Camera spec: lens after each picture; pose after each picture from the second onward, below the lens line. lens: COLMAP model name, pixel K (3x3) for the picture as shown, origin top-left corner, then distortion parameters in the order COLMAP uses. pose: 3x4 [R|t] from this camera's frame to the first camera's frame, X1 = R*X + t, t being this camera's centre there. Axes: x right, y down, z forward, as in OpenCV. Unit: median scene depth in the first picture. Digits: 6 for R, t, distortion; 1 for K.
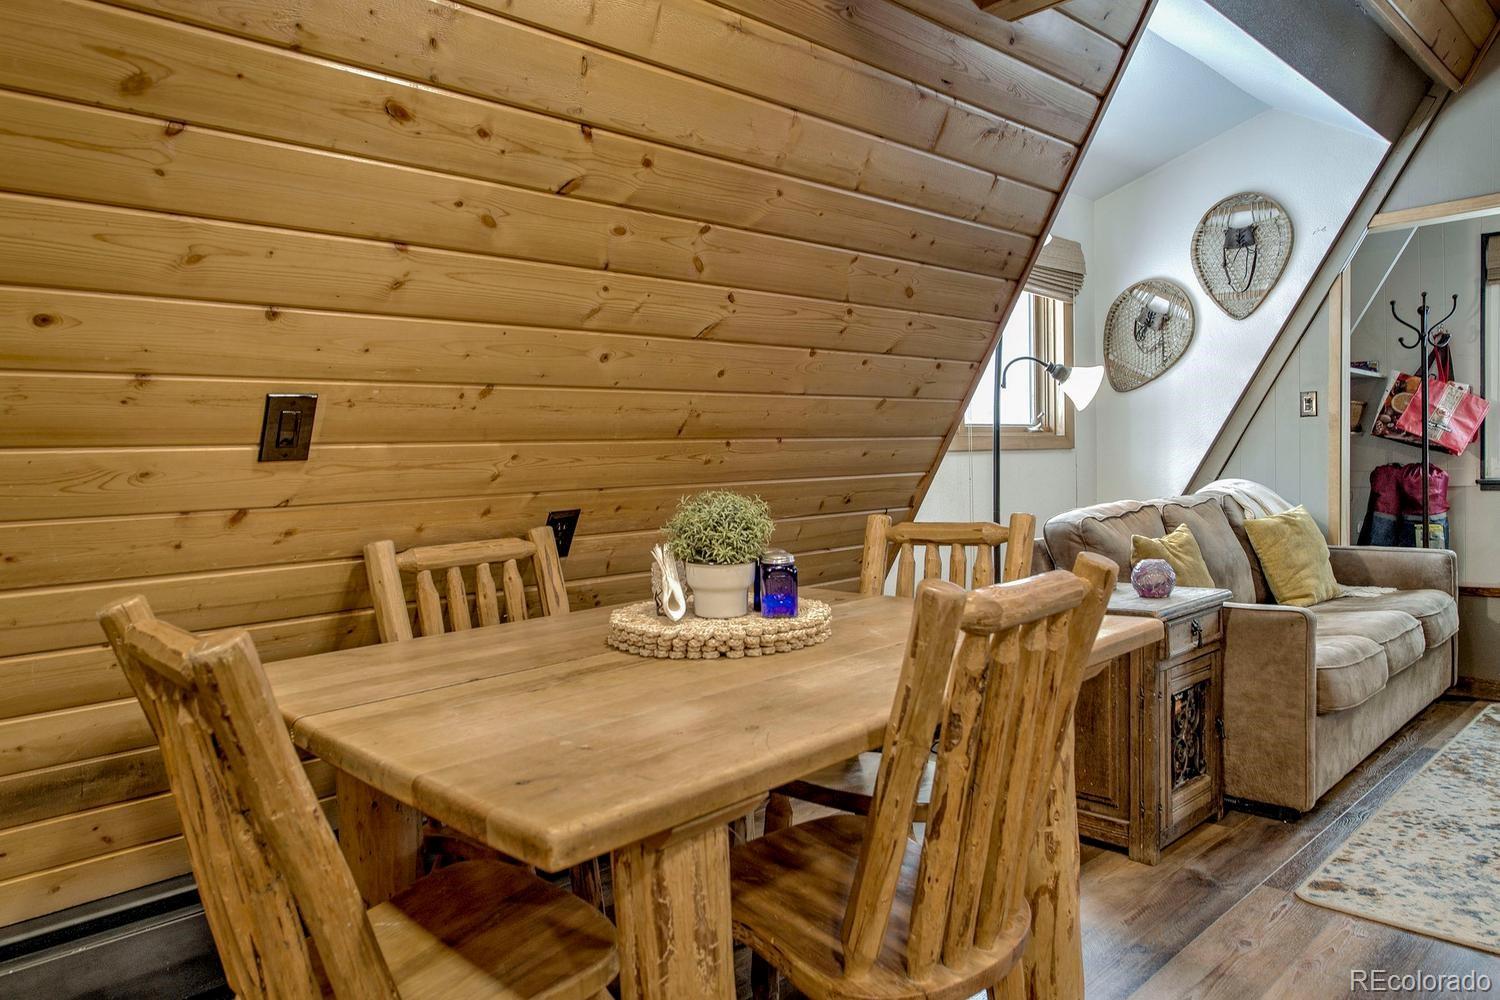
lens RADIAL K [[1015.4, 0, 745.4], [0, 1015.4, 492.7], [0, 0, 1]] dist [0.001870, -0.002758]
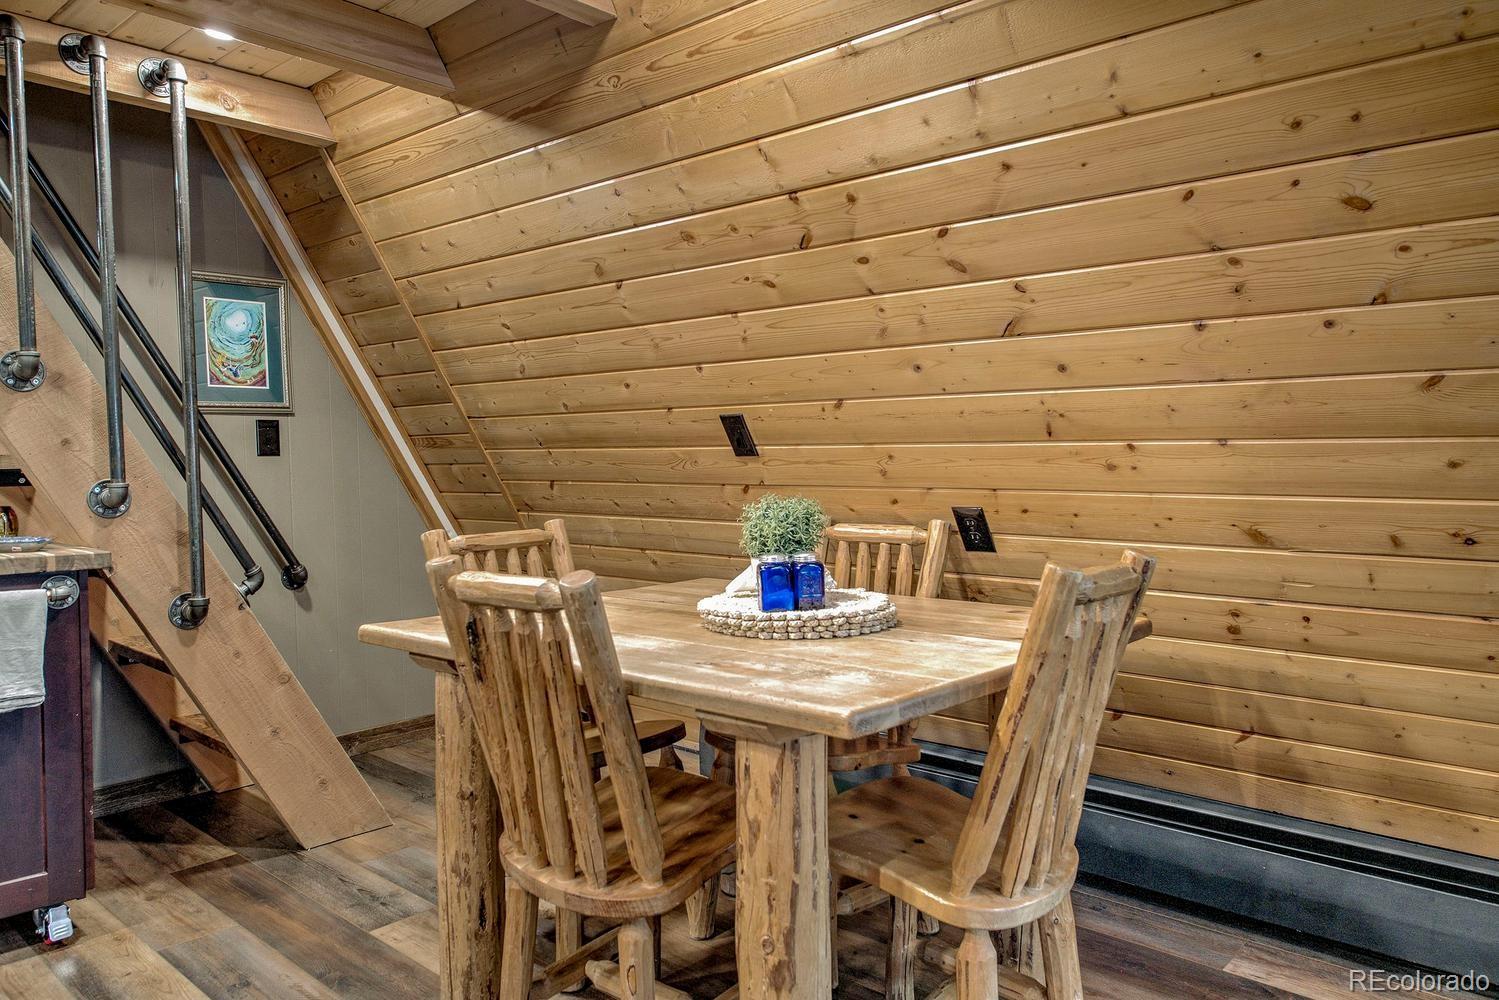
lens RADIAL K [[1014.7, 0, 742.4], [0, 1014.7, 504.4], [0, 0, 1]] dist [0.001870, -0.002758]
pose [[0.073118, 0.079746, -0.994130, 0.686522], [-0.030861, 0.996502, 0.077667, -0.048021], [0.996846, 0.025001, 0.075323, 0.534401]]
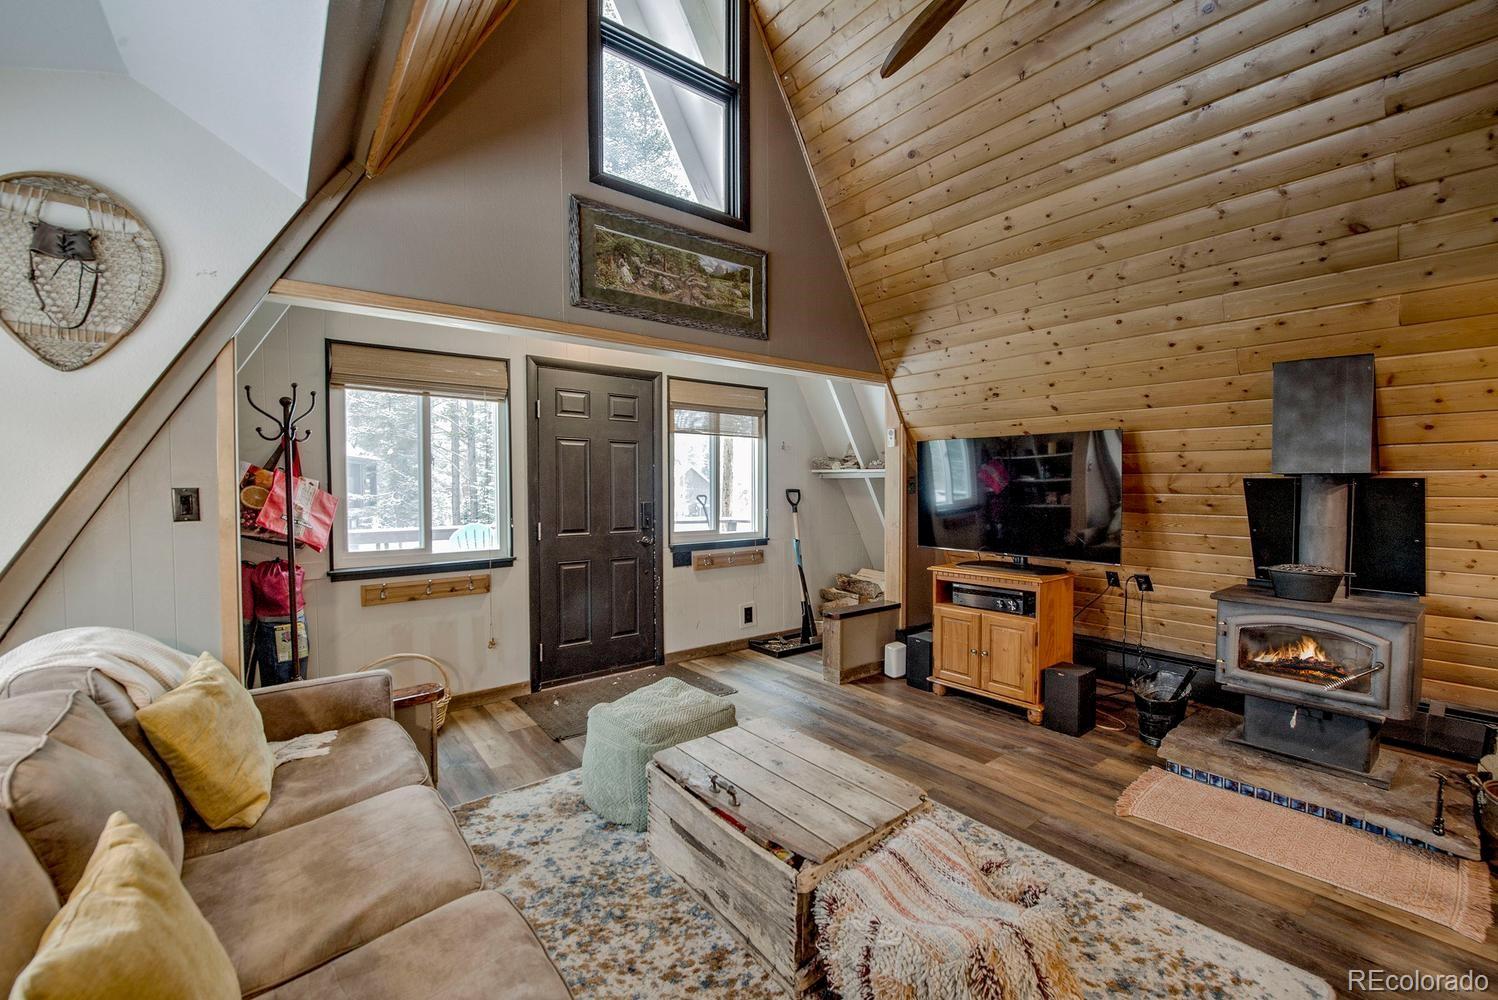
lens RADIAL K [[607.2, 0, 752.4], [0, 607.2, 505.2], [0, 0, 1]] dist [-0.017636, -0.002278]
pose [[0.107164, -0.003766, 0.994234, 0.273240], [0.037045, 0.999314, -0.000208, -0.115809], [-0.993551, 0.036854, 0.107230, 0.883025]]
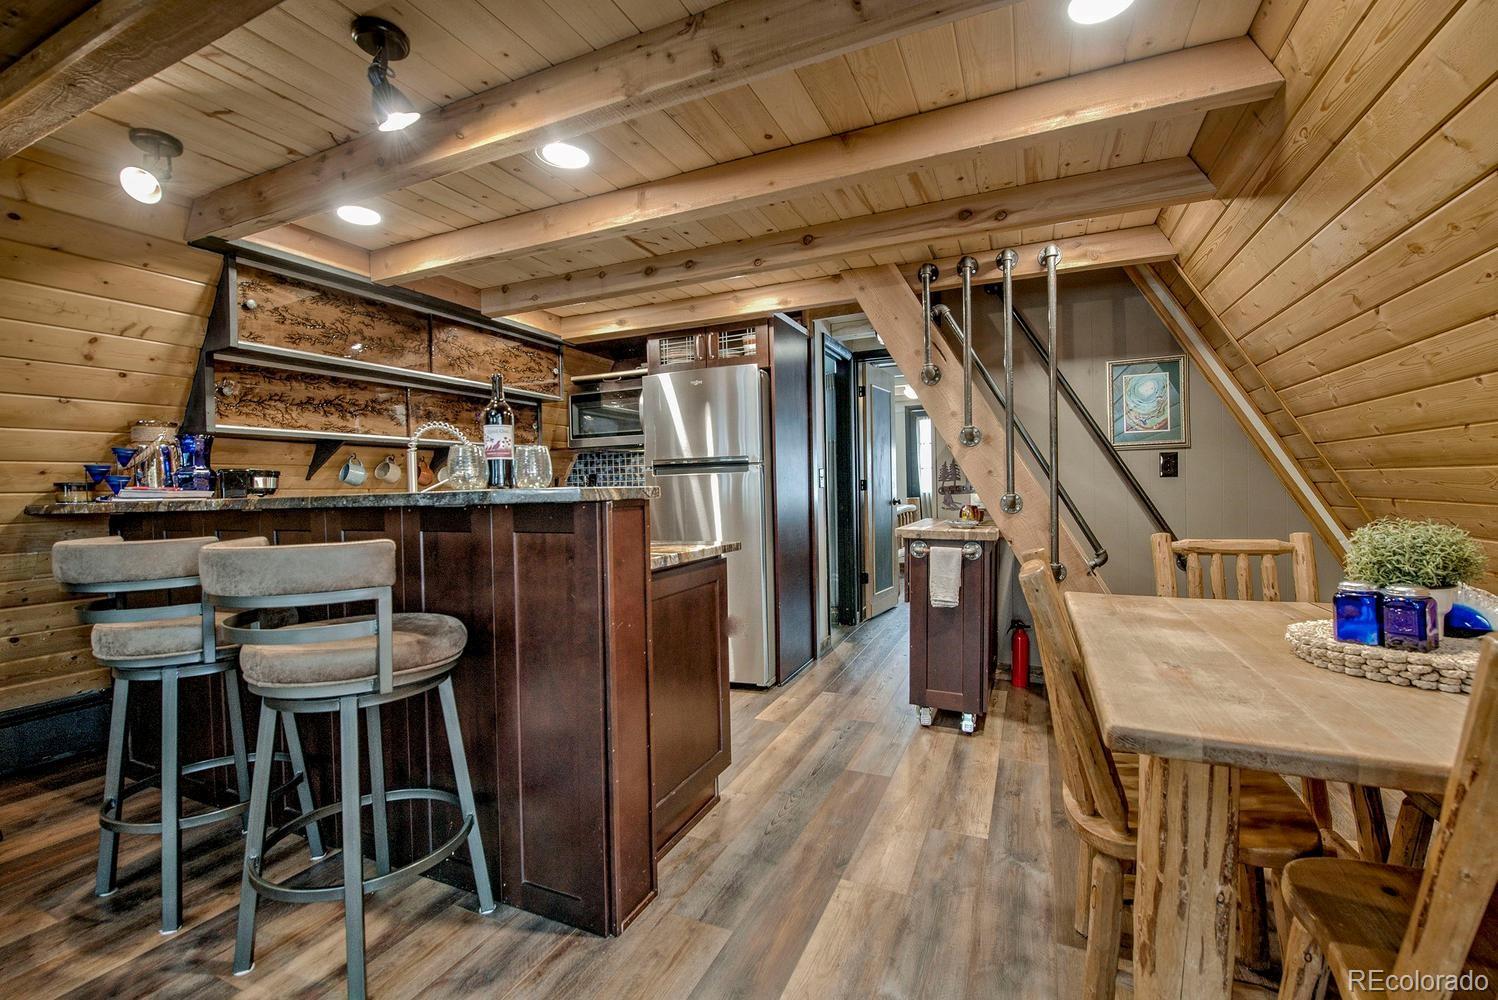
lens RADIAL K [[637.3, 0, 749.2], [0, 637.3, 503.4], [0, 0, 1]] dist [-0.015519, -0.002515]
pose [[-0.927447, 0.057227, -0.369549, 0.513476], [0.031956, 0.996735, 0.074152, -0.053540], [0.372586, 0.056963, -0.926248, 0.825080]]
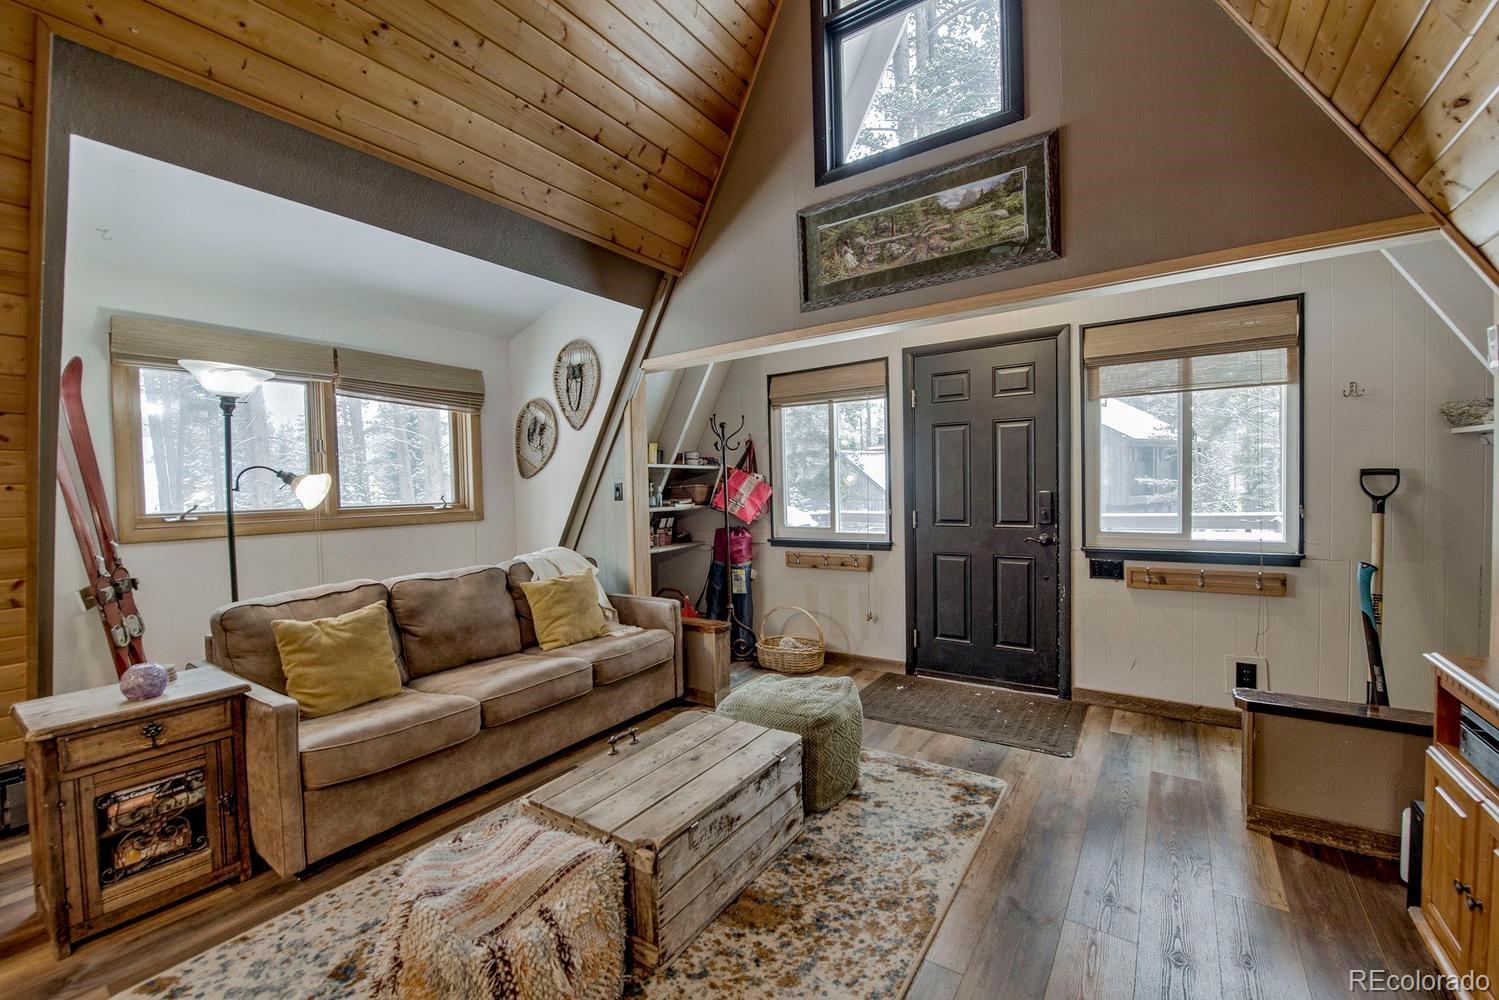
lens RADIAL K [[607.6, 0, 752.2], [0, 607.6, 499.9], [0, 0, 1]] dist [-0.017636, -0.002278]
pose [[0.981870, -0.002423, 0.189542, 0.934489], [0.005093, 0.999895, -0.013599, -0.103011], [-0.189489, 0.014318, 0.981778, 0.224427]]
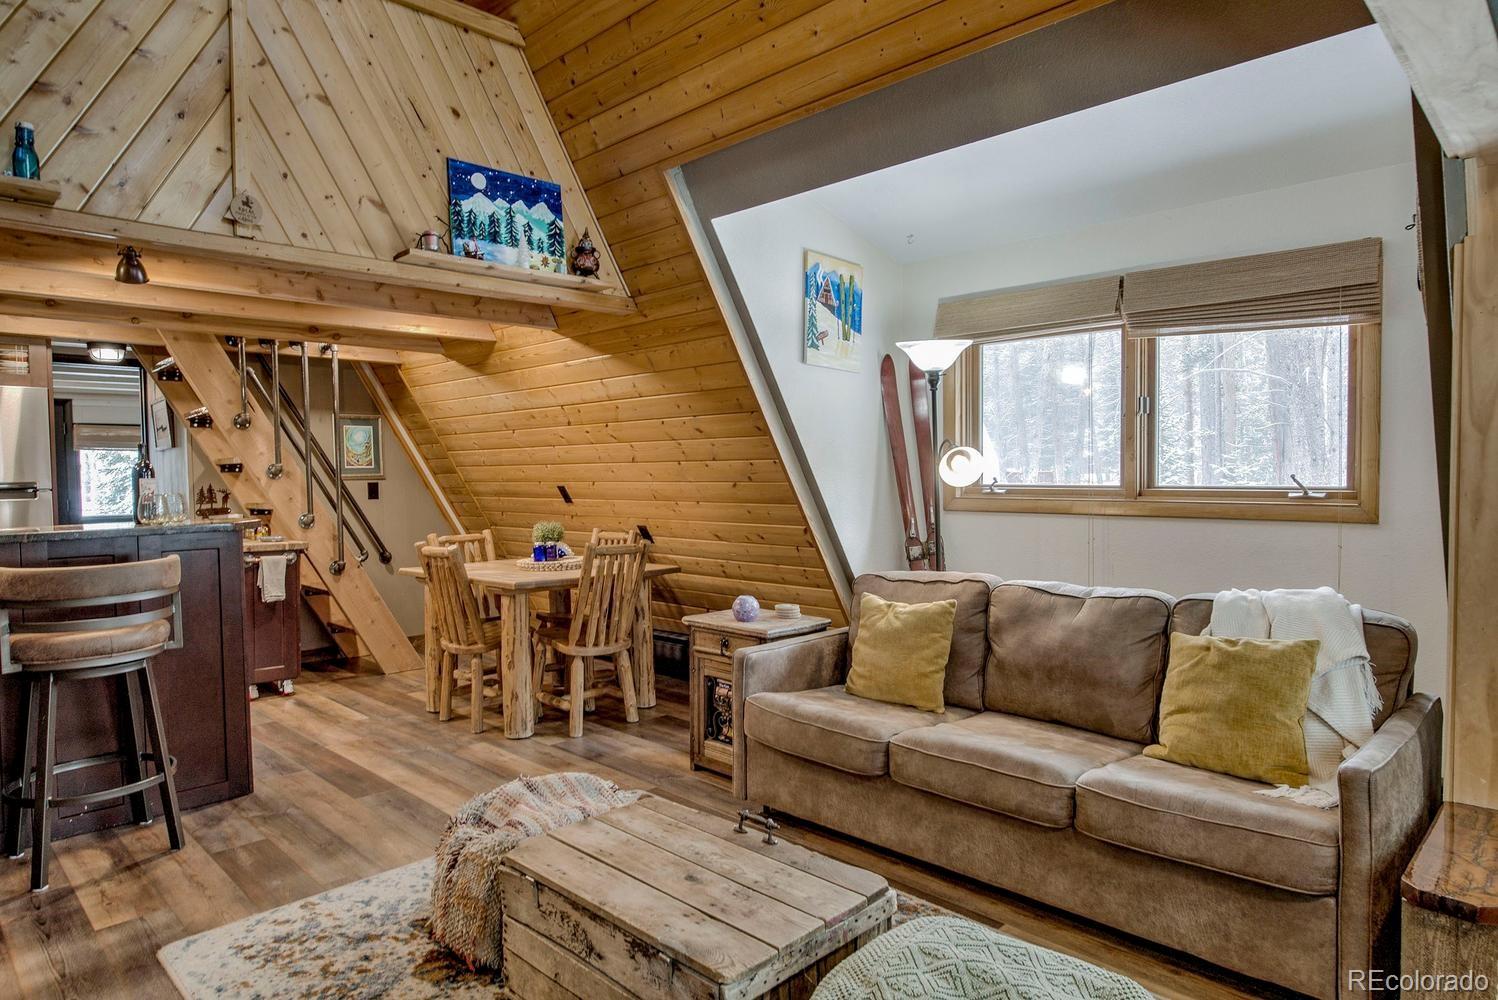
lens RADIAL K [[881.7, 0, 738.7], [0, 881.7, 506.9], [0, 0, 1]] dist [0.000032, -0.004399]
pose [[0.010780, 0.066999, -0.997695, 1.684066], [-0.027818, 0.997387, 0.066678, -0.151687], [0.999555, 0.027036, 0.012616, 0.962865]]
